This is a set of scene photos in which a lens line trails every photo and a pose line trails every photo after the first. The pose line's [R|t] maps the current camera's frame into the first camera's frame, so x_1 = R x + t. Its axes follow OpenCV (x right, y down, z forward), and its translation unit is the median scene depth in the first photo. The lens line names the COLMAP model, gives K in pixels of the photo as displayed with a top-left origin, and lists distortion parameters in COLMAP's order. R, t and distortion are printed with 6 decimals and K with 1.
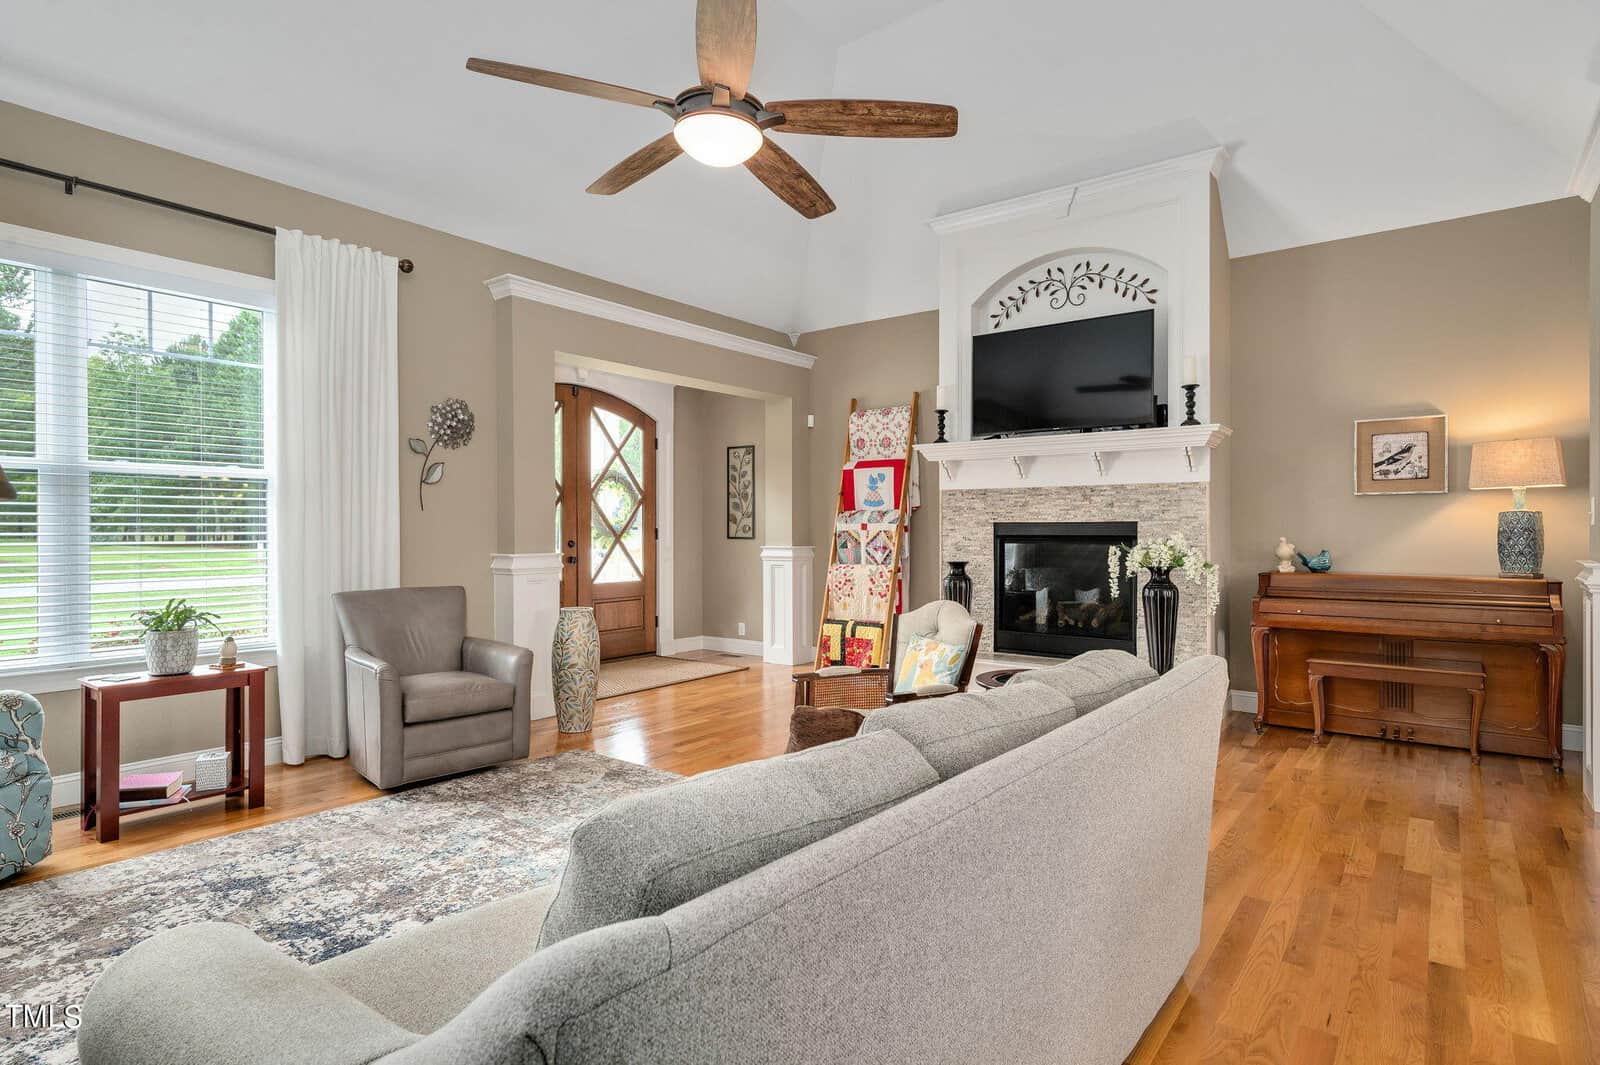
lens RADIAL K [[847.0, 0, 810.8], [0, 847.0, 529.8], [0, 0, 1]] dist [-0.000817, 0.000015]
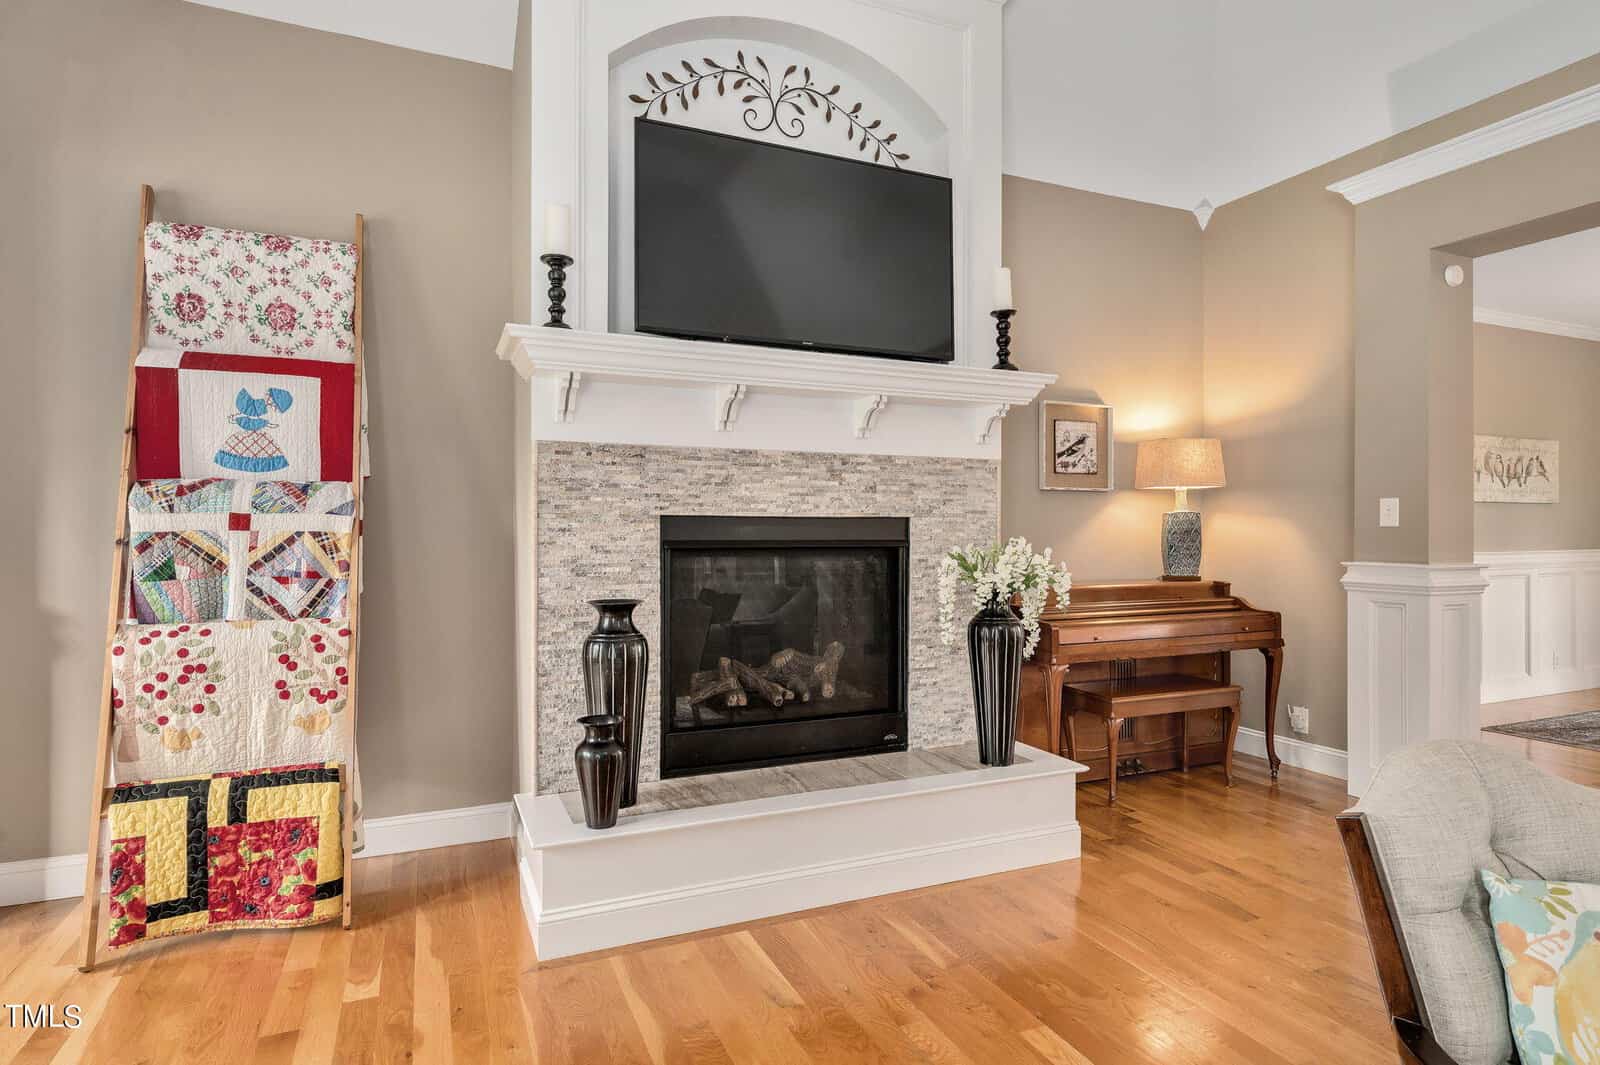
lens RADIAL K [[847.0, 0, 810.8], [0, 847.0, 529.8], [0, 0, 1]] dist [-0.000817, 0.000015]
pose [[0.487435, 0.003943, 0.873150, -0.147542], [-0.000674, 0.999991, -0.004139, 0.001501], [-0.873159, 0.001429, 0.487434, 0.598380]]
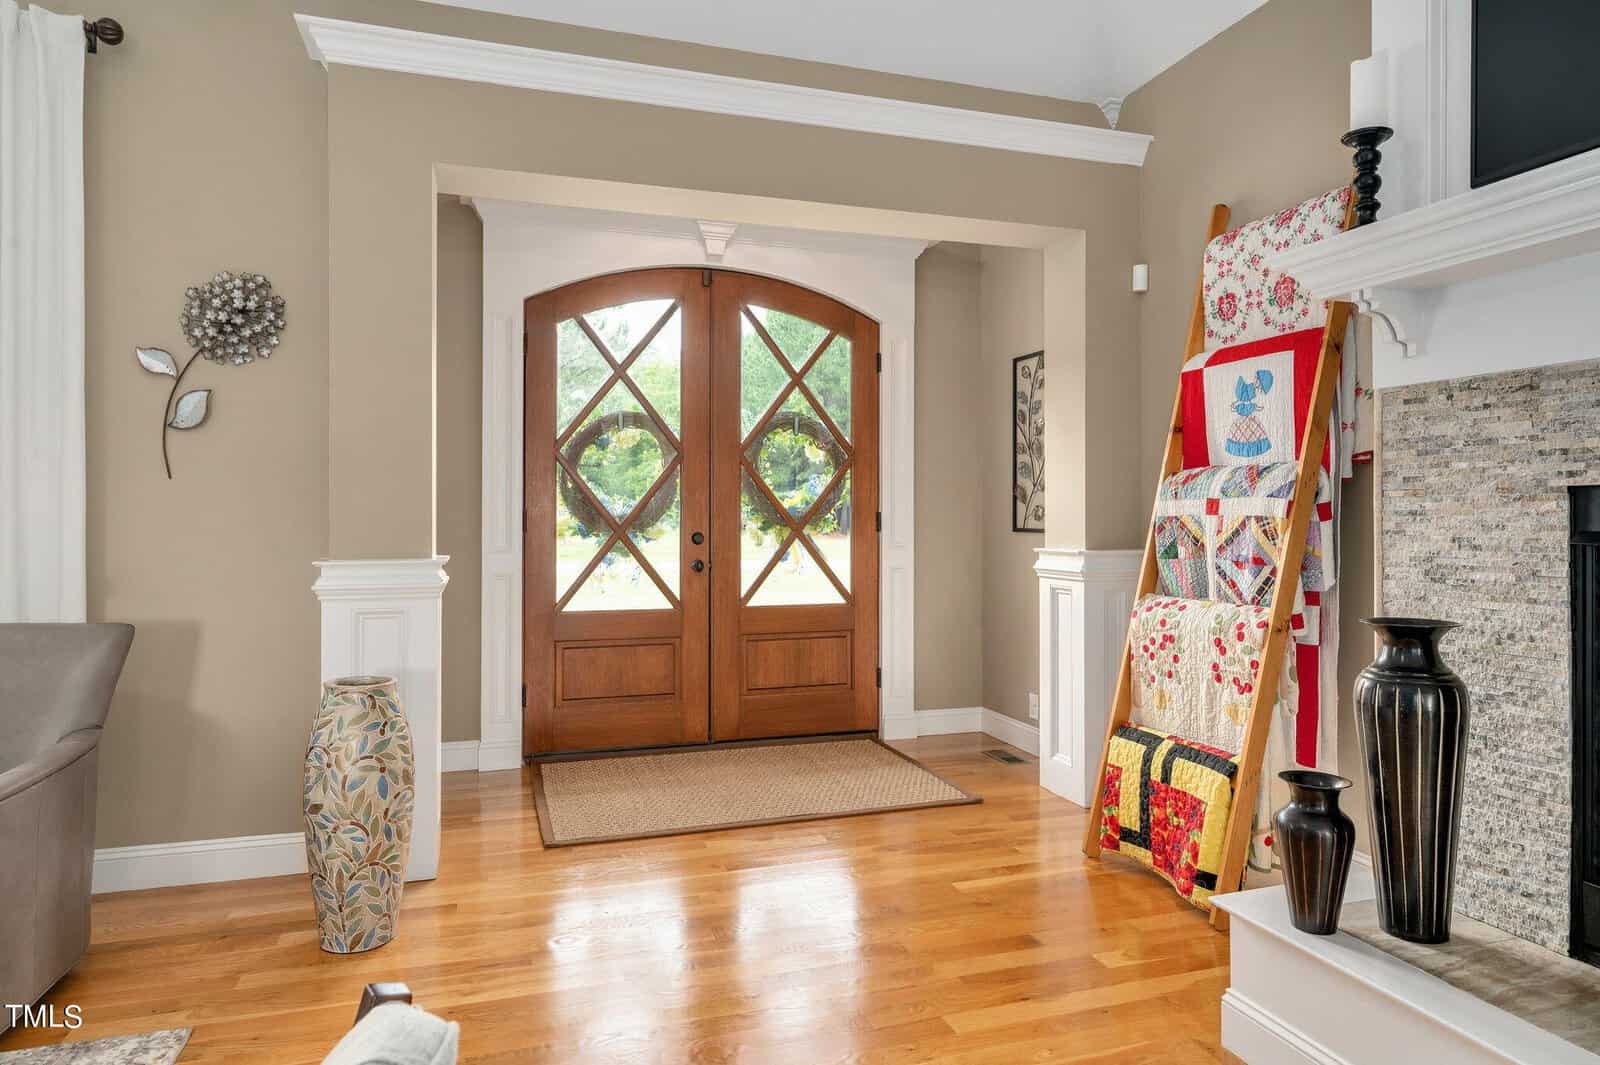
lens RADIAL K [[962.5, 0, 785.4], [0, 962.5, 514.5], [0, 0, 1]] dist [-0.000931, -0.001453]
pose [[0.812862, -0.000121, -0.582456, 0.166479], [-0.000710, 0.999999, -0.001198, 0.000889], [0.582456, 0.001387, 0.812861, 0.521226]]
